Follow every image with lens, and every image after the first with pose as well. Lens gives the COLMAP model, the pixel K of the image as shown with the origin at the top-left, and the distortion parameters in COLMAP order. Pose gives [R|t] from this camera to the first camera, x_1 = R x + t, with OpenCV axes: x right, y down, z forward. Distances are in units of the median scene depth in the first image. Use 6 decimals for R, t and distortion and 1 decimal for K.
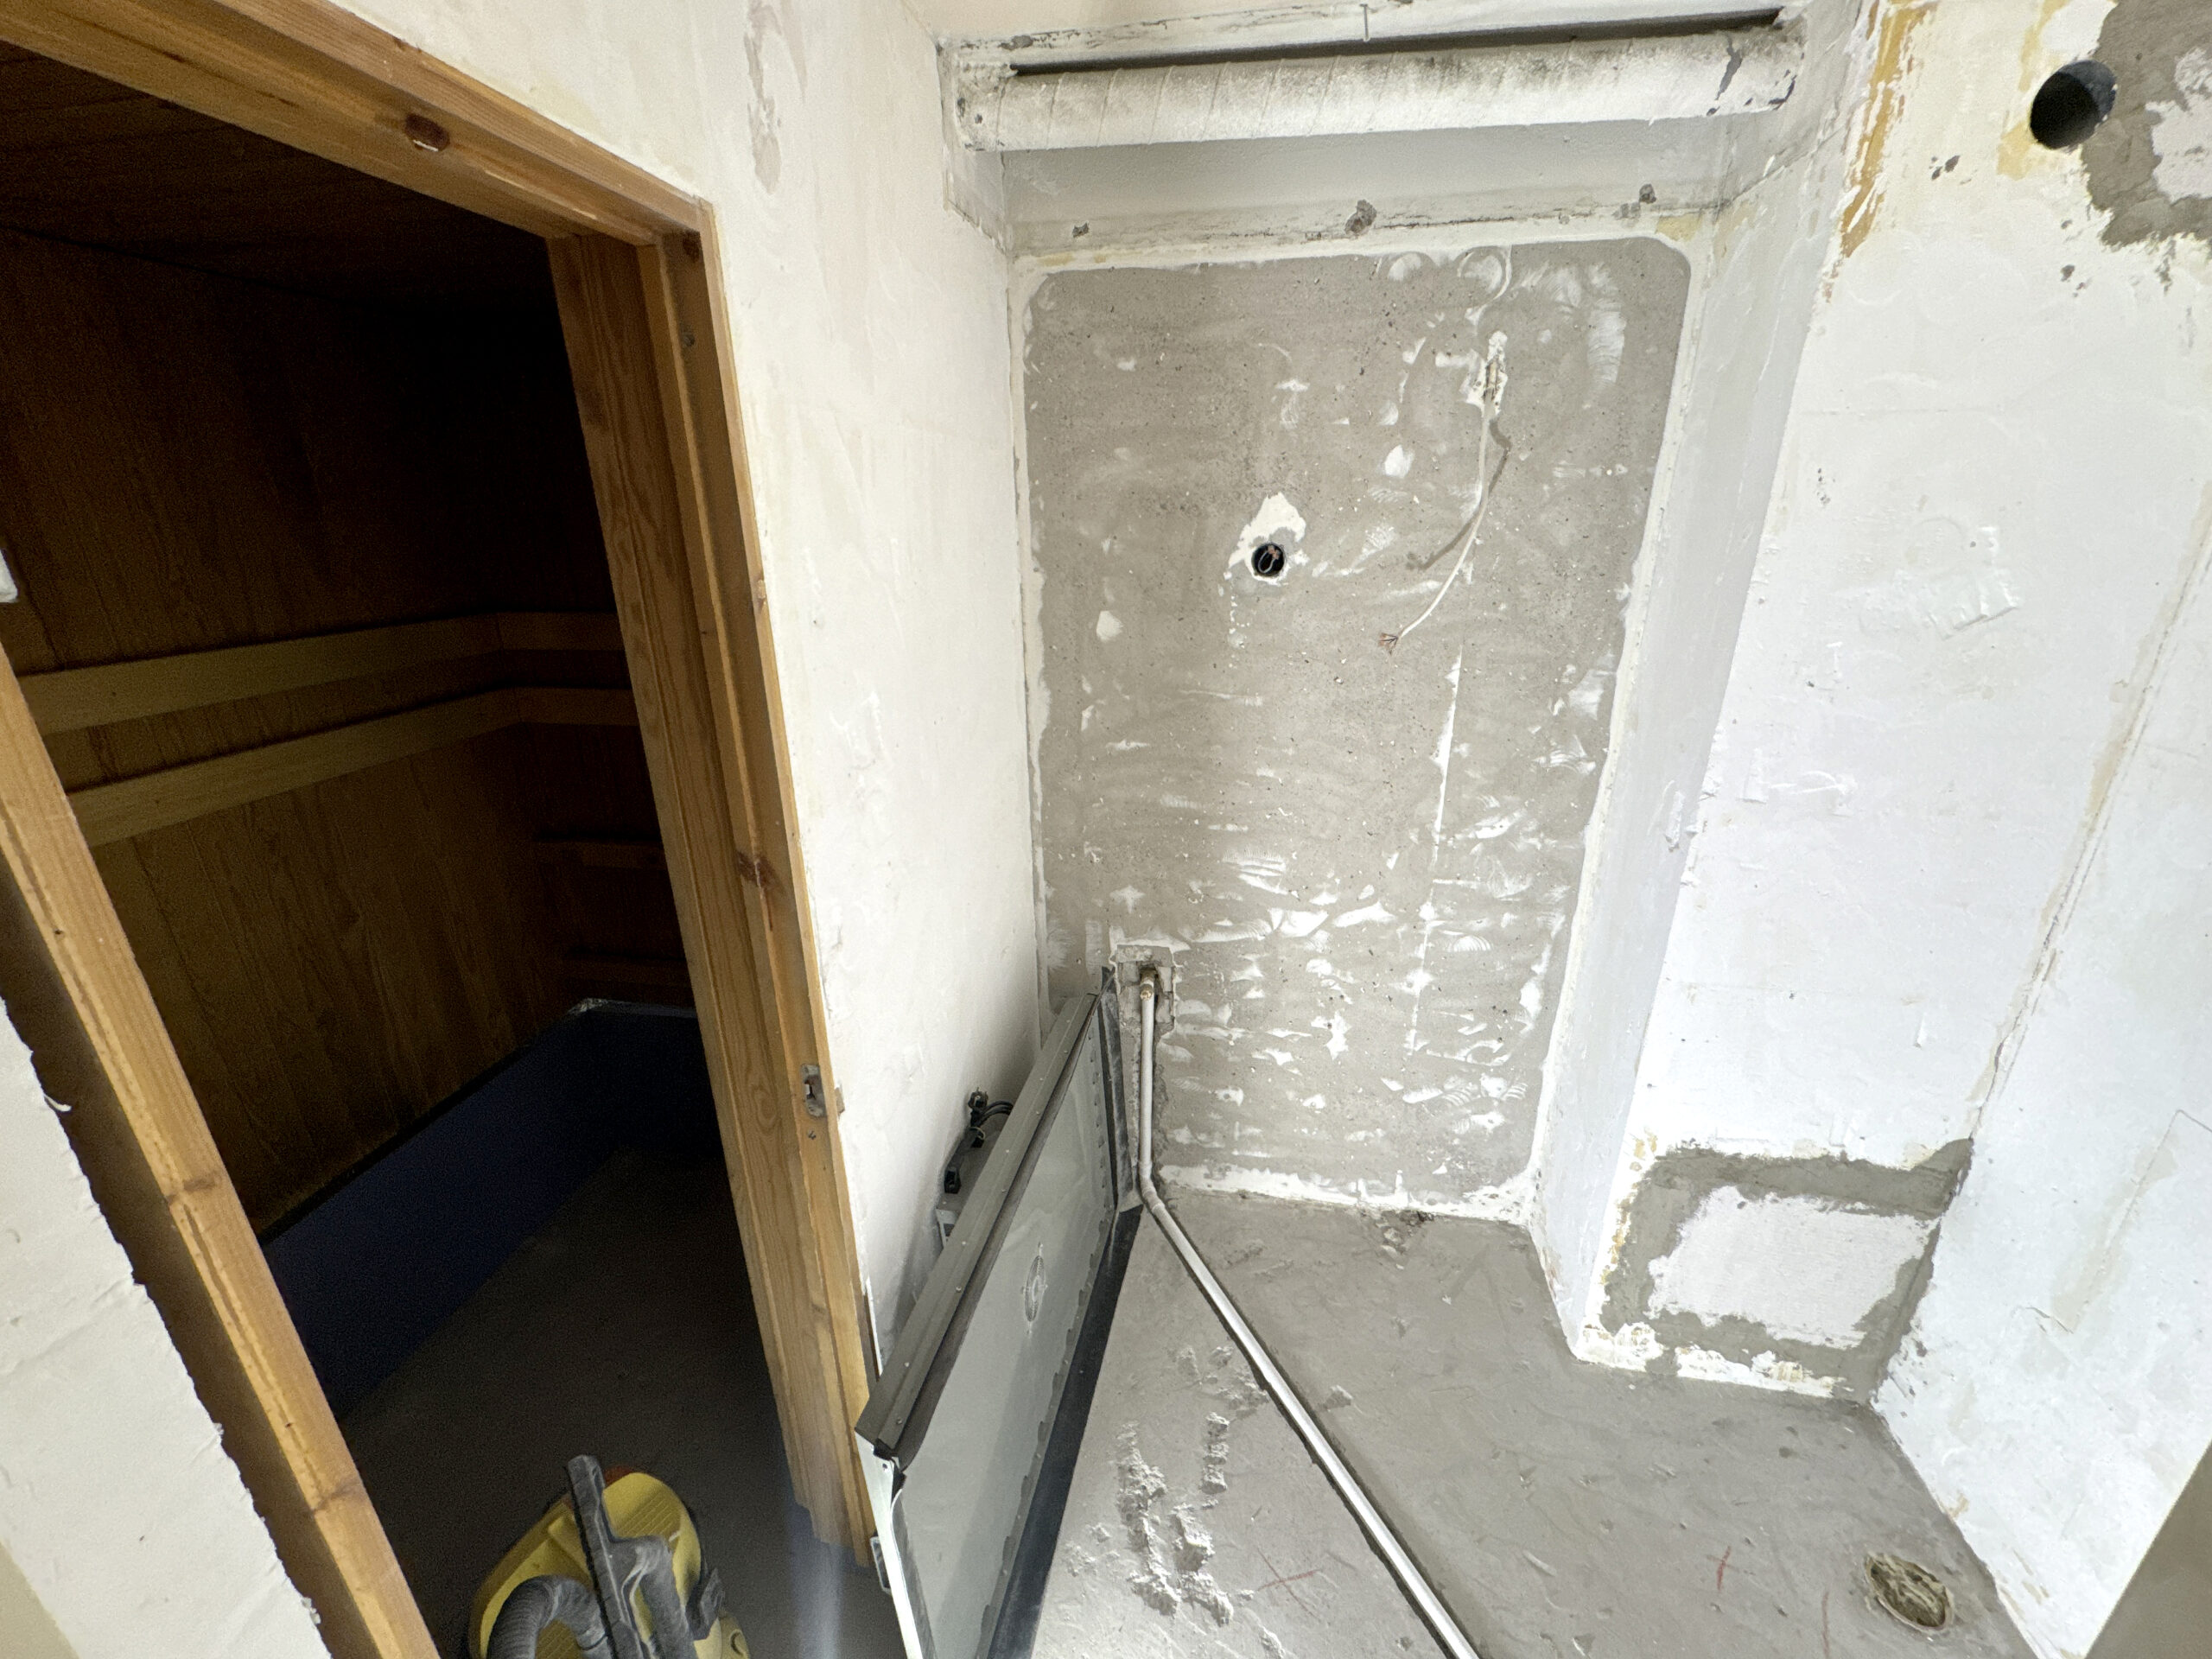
lens RADIAL K [[880.2, 0, 1104.2], [0, 880.2, 832.7], [0, 0, 1]] dist [-0.004713, 0.000816]
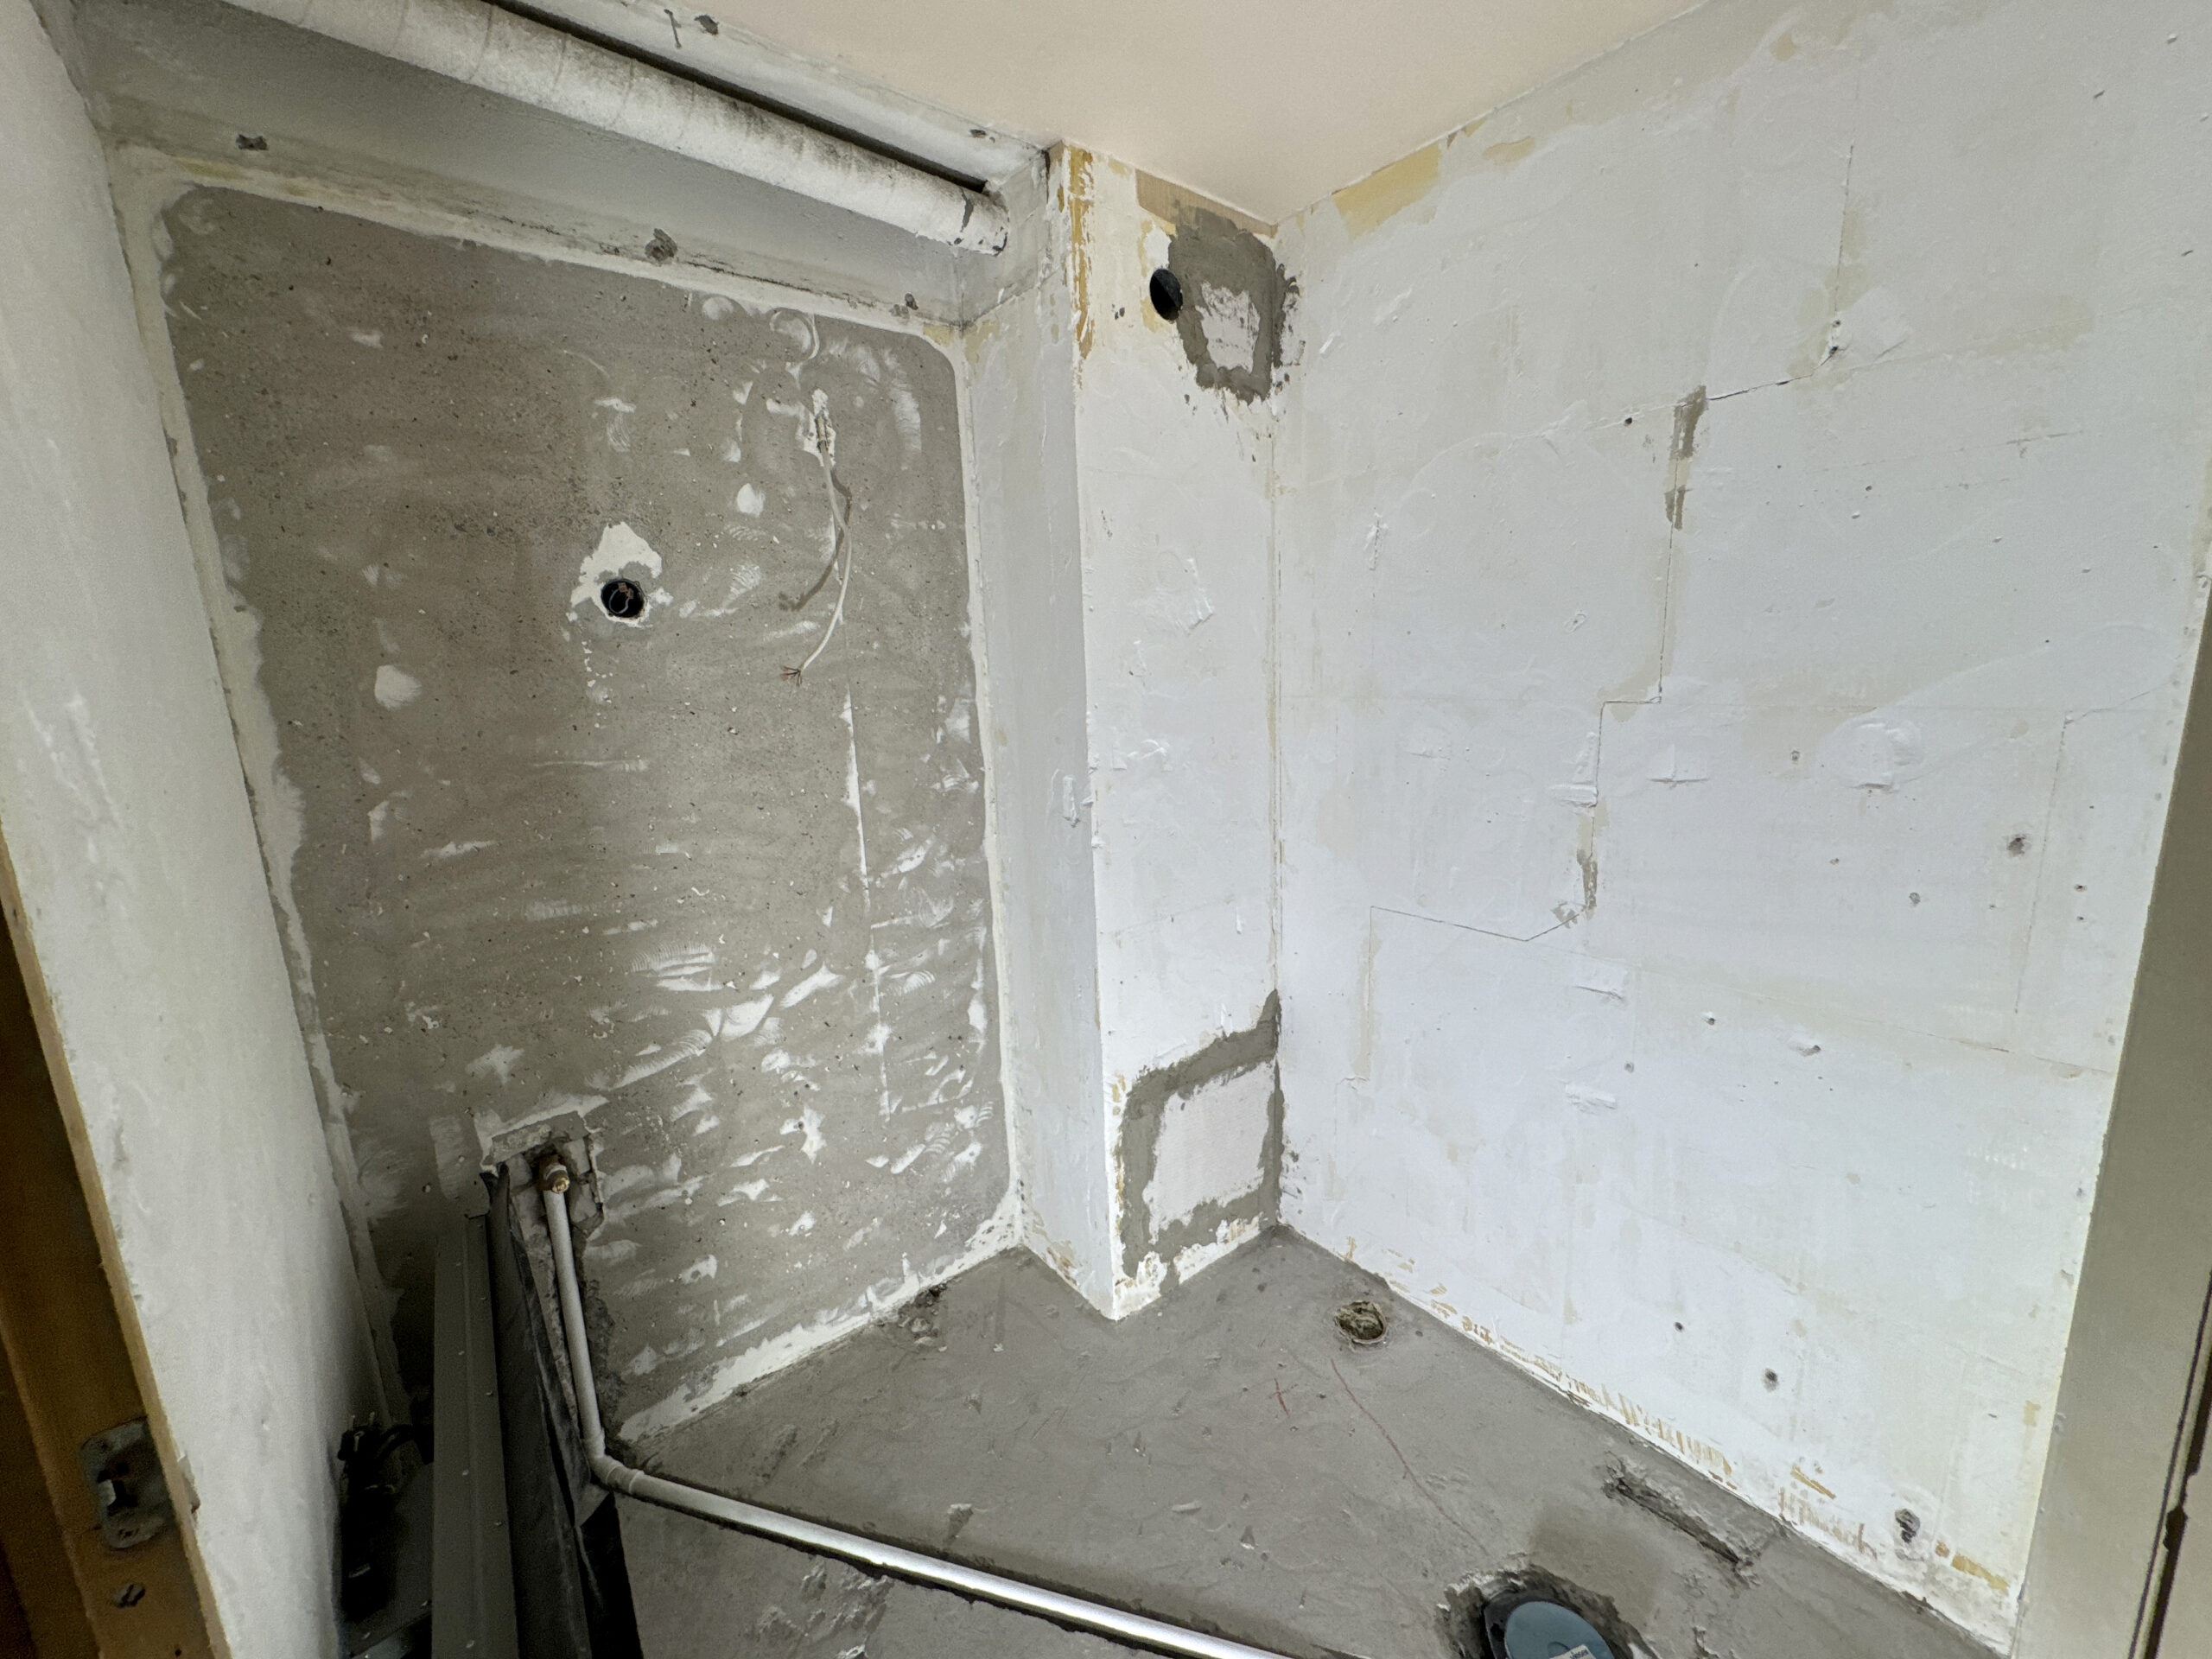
lens RADIAL K [[880.2, 0, 1112.8], [0, 880.2, 825.8], [0, 0, 1]] dist [-0.004713, 0.000816]
pose [[0.651888, -0.157297, 0.741822, -0.179462], [0.288757, 0.956041, -0.051029, 0.086594], [-0.701185, 0.247472, 0.668653, 0.156936]]
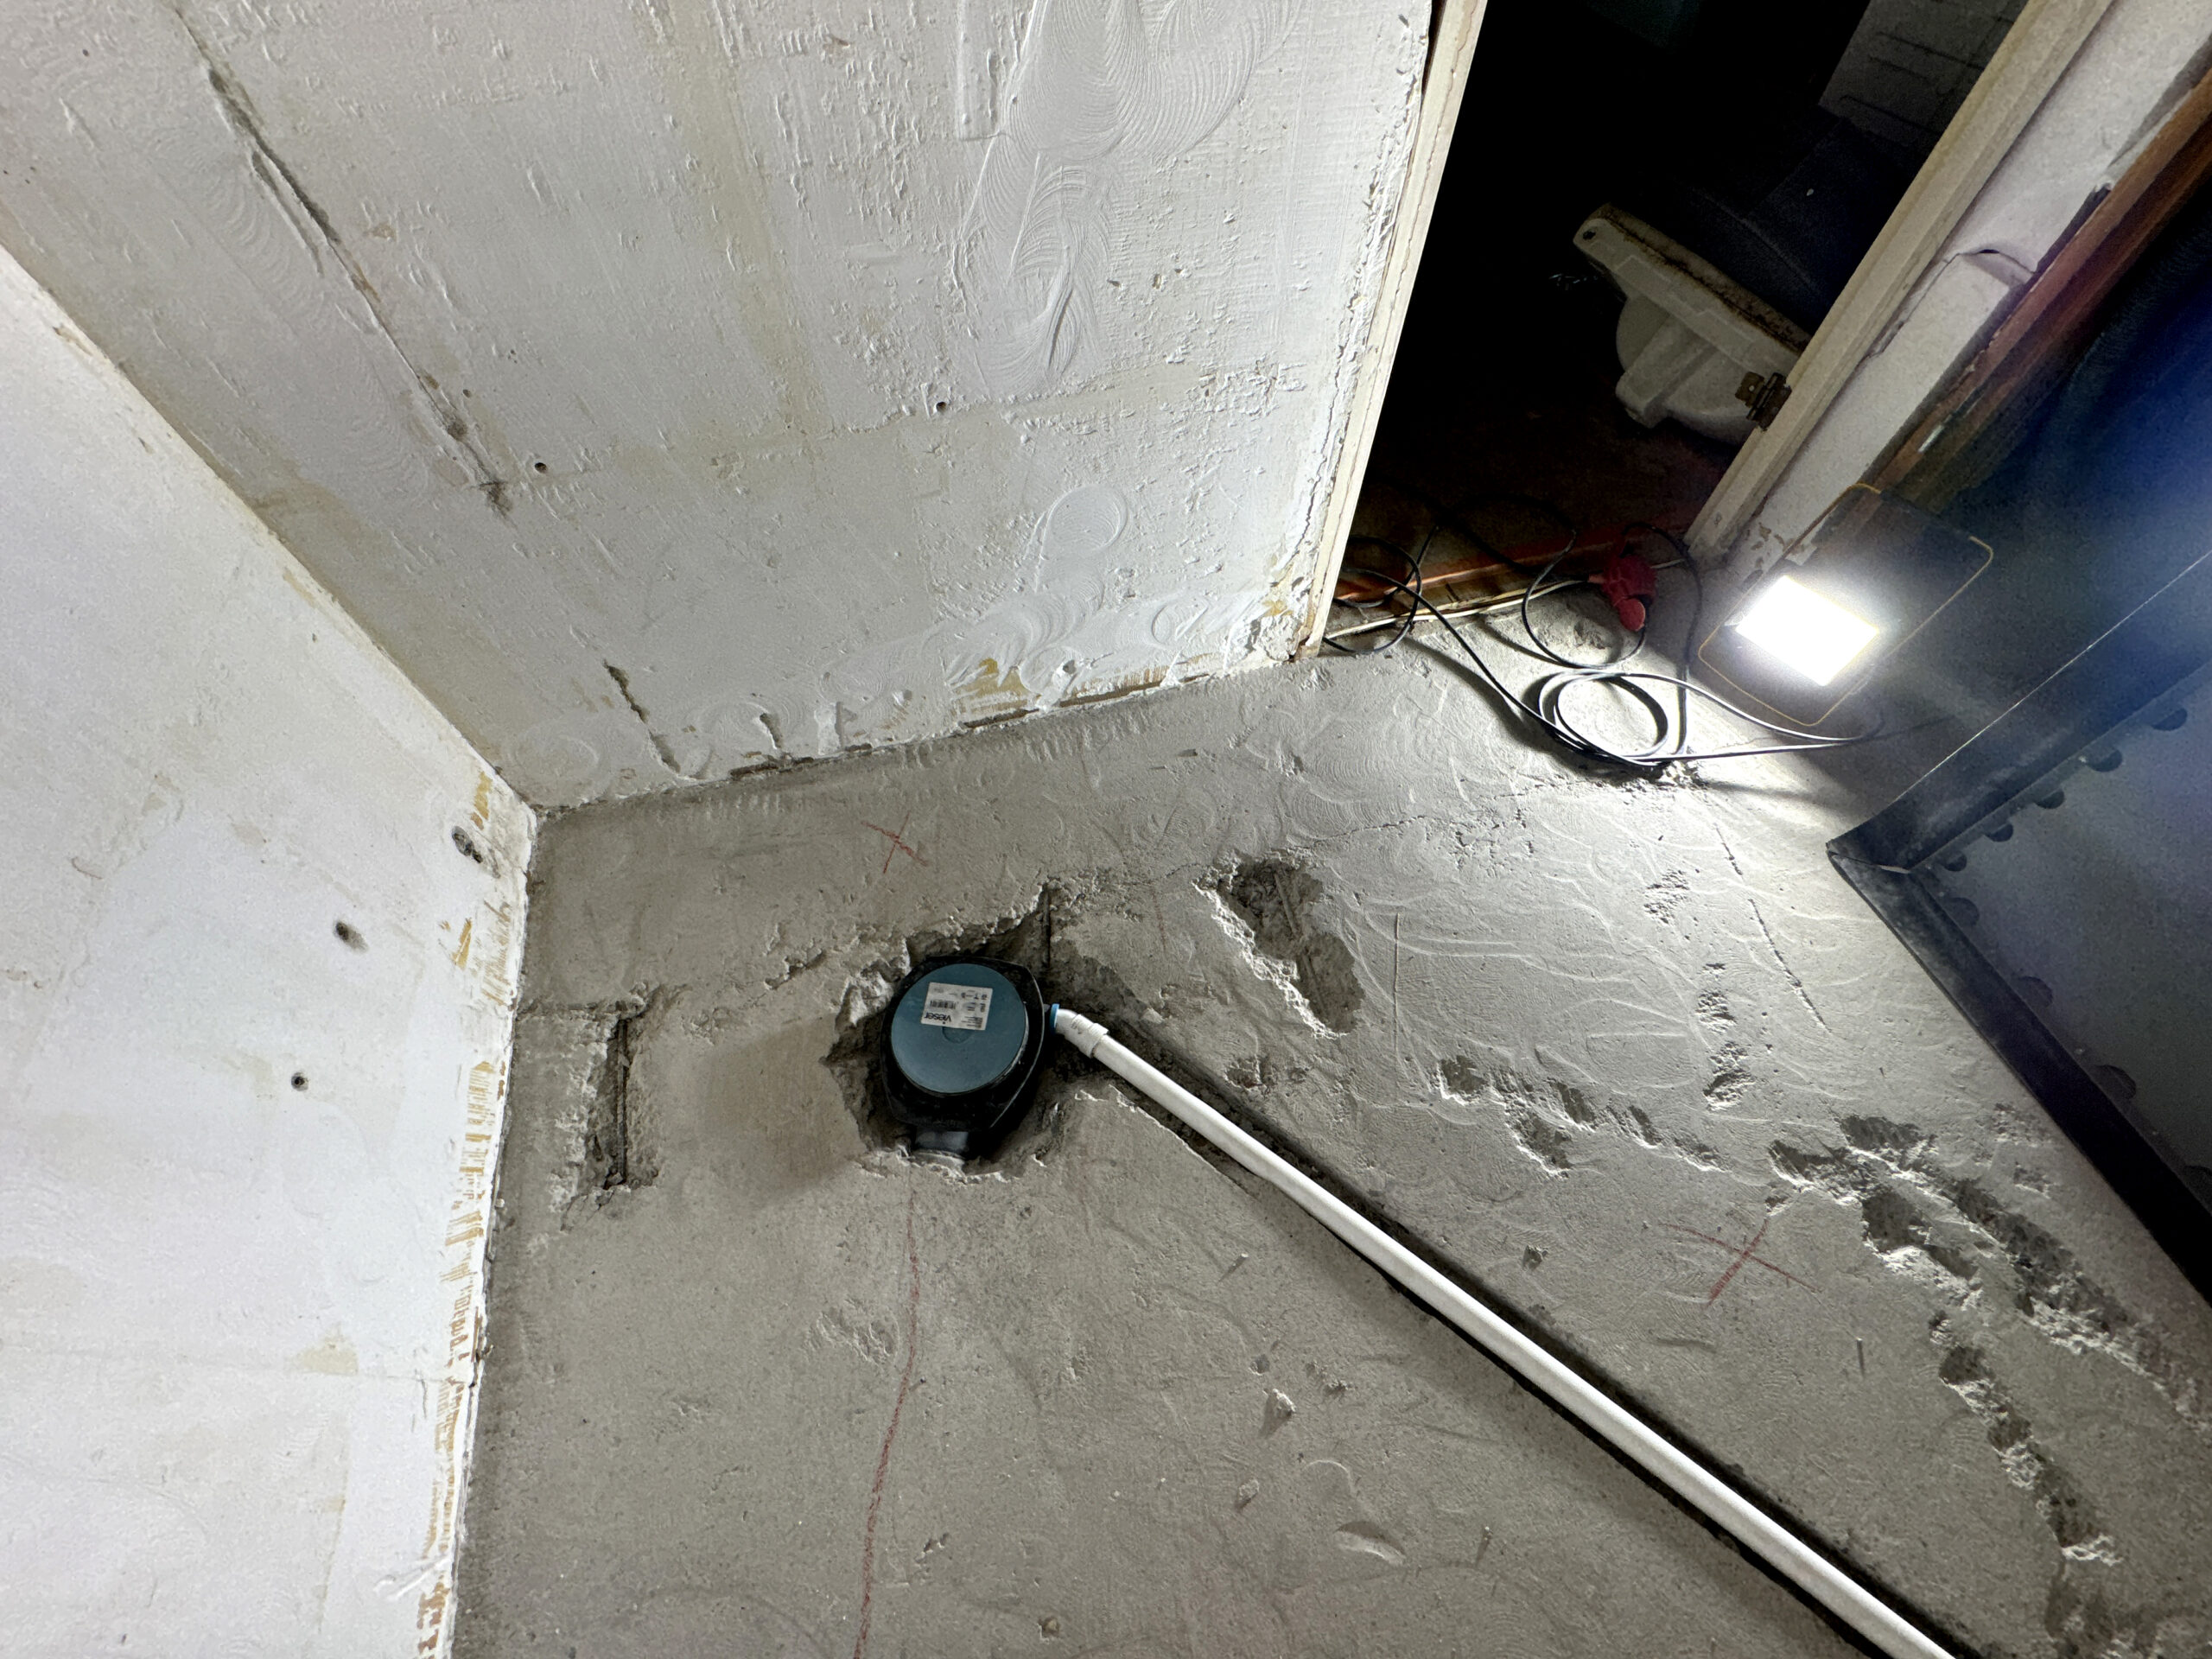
lens RADIAL K [[880.2, 0, 1109.2], [0, 880.2, 829.7], [0, 0, 1]] dist [-0.004713, 0.000816]
pose [[-0.903383, 0.363674, -0.227247, 0.531983], [-0.131498, 0.269467, 0.953989, 0.258168], [0.408177, 0.891700, -0.195609, 0.616330]]
